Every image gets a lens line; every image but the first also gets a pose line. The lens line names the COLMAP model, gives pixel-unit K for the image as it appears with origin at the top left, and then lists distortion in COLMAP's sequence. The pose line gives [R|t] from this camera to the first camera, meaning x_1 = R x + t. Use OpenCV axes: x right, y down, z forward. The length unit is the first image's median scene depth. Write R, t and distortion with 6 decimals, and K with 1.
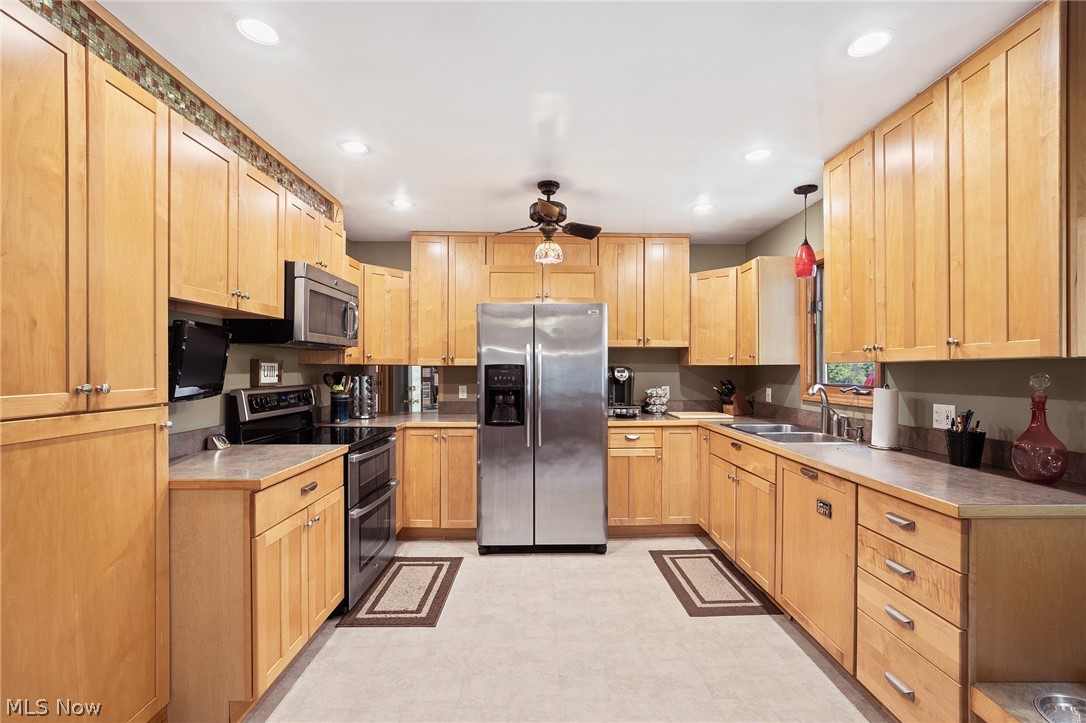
lens RADIAL K [[464.1, 0, 547.6], [0, 464.1, 370.3], [0, 0, 1]] dist [-0.009092, 0.003038]
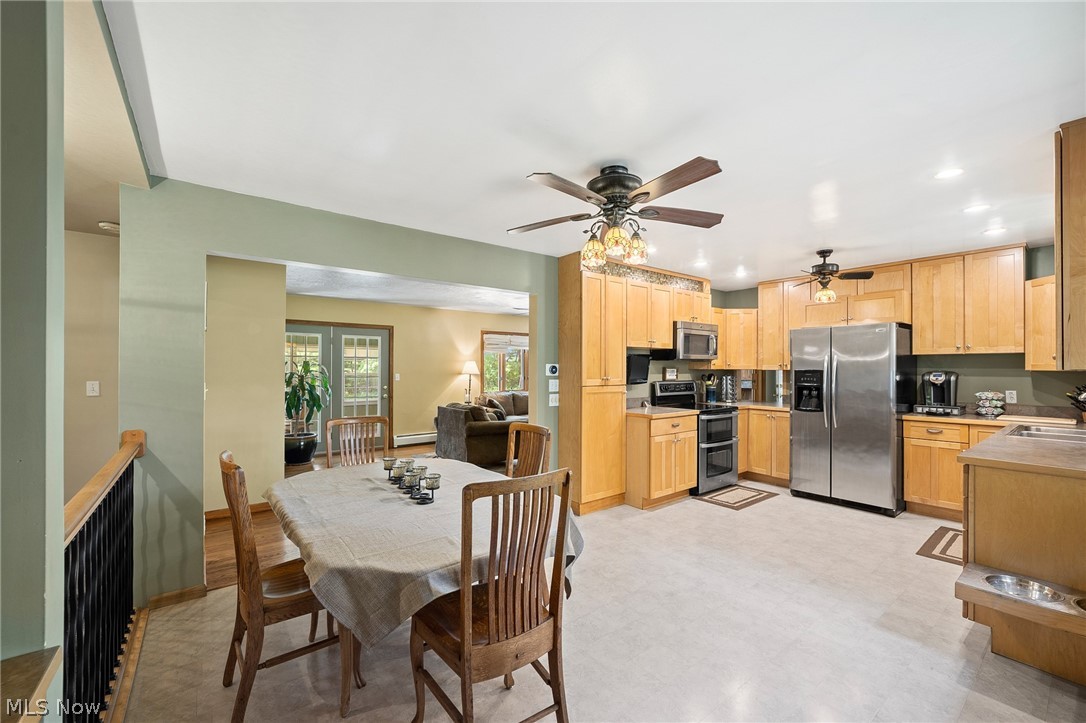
lens RADIAL K [[445.2, 0, 543.5], [0, 445.2, 365.5], [0, 0, 1]] dist [-0.021284, 0.005265]
pose [[0.593532, -0.004273, -0.804799, 0.613055], [-0.005104, 0.999946, -0.009073, -0.010179], [0.804794, 0.009493, 0.593478, -0.584800]]
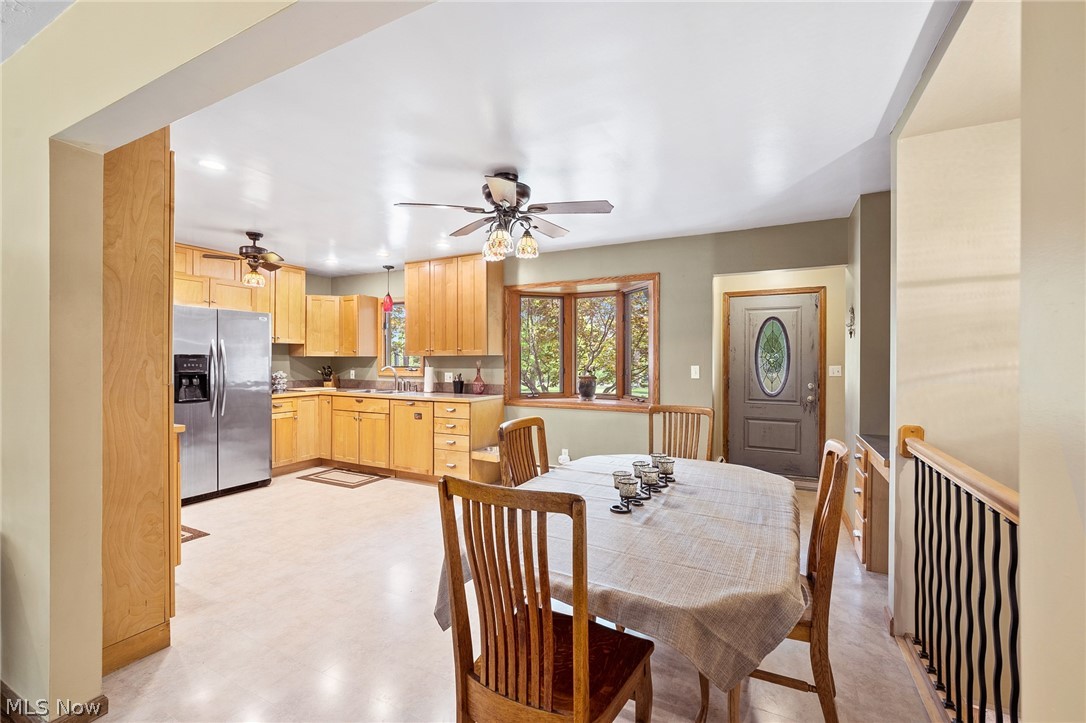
lens RADIAL K [[464.1, 0, 553.0], [0, 464.1, 356.5], [0, 0, 1]] dist [-0.009092, 0.003038]
pose [[0.464427, 0.006623, 0.885587, -0.862537], [0.001155, 0.999967, -0.008085, 0.004534], [-0.885611, 0.004778, 0.464403, -0.530461]]
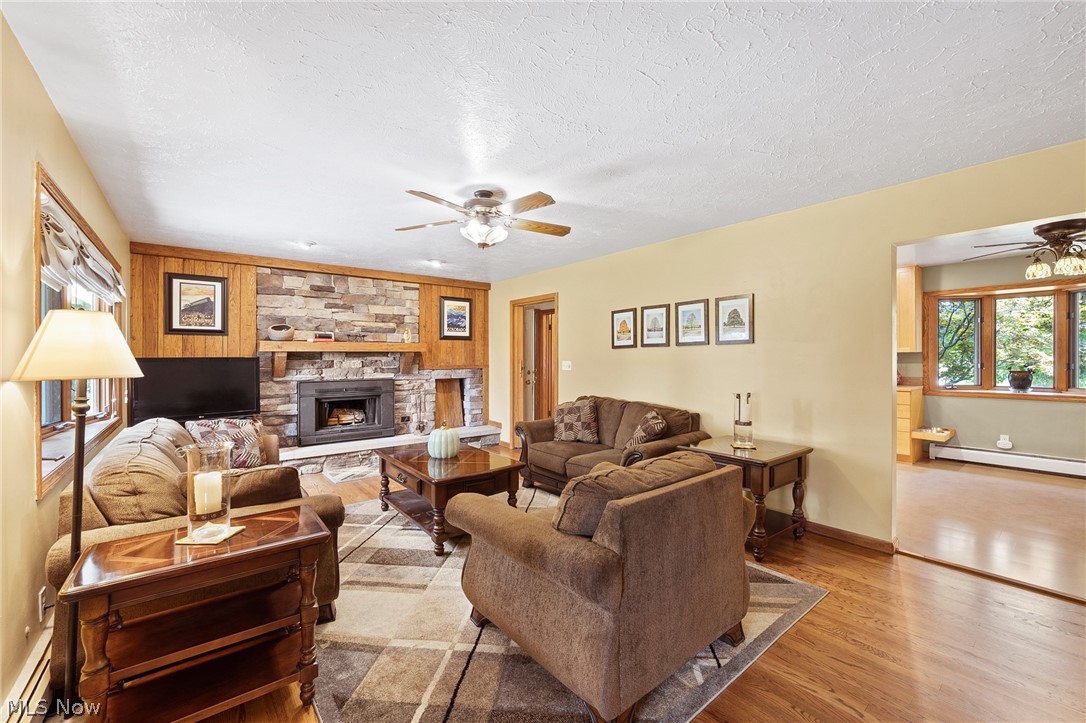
lens RADIAL K [[445.2, 0, 546.9], [0, 445.2, 354.2], [0, 0, 1]] dist [-0.021284, 0.005265]
pose [[0.786212, 0.000333, 0.617956, -1.902632], [0.007220, 0.999927, -0.009725, 0.002106], [-0.617914, 0.012108, 0.786152, -0.041373]]
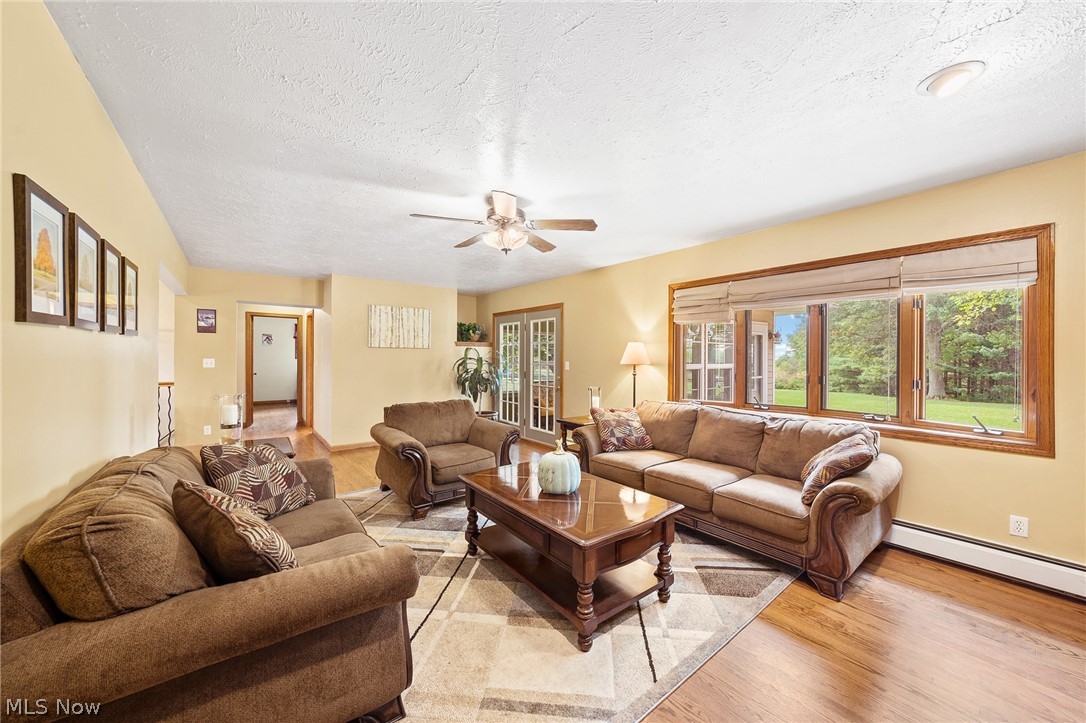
lens RADIAL K [[396.9, 0, 549.5], [0, 396.9, 358.2], [0, 0, 1]] dist [-0.002787, 0.000008]
pose [[-0.795849, -0.004062, -0.605482, -0.834772], [-0.010588, 0.999918, 0.007208, -0.008915], [0.605403, 0.012147, -0.795827, 1.777220]]
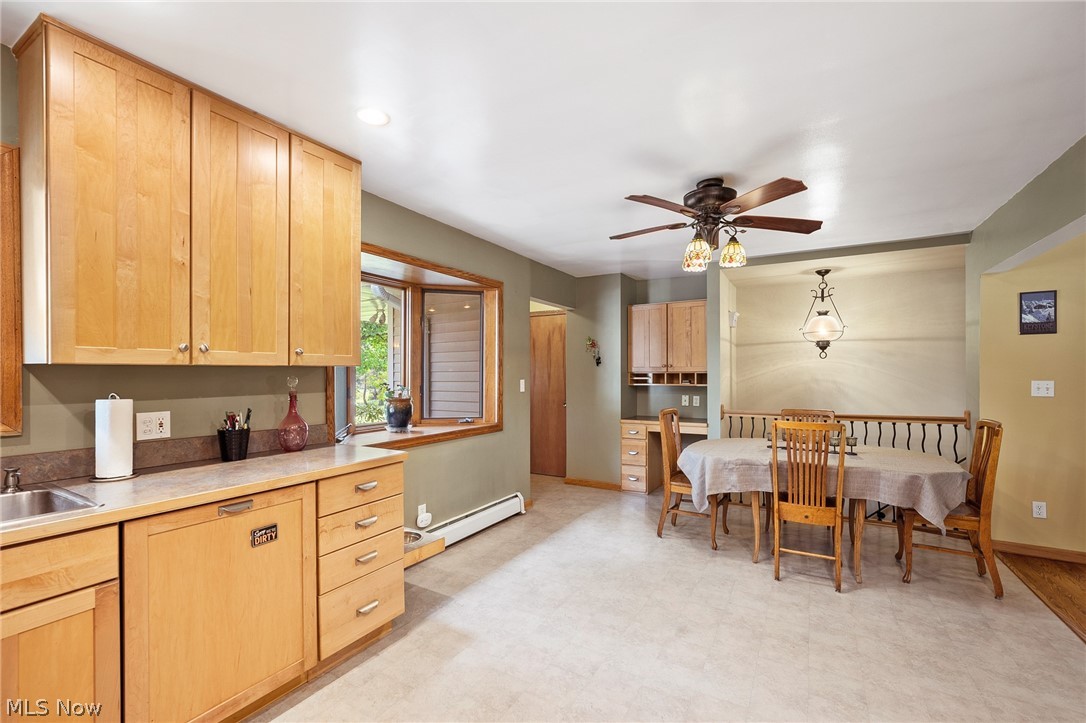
lens RADIAL K [[464.1, 0, 539.1], [0, 464.1, 375.6], [0, 0, 1]] dist [-0.009092, 0.003038]
pose [[-0.856057, -0.001006, 0.516880, -0.201259], [0.003338, 0.999966, 0.007474, -0.002175], [-0.516870, 0.008124, -0.856025, 1.036389]]
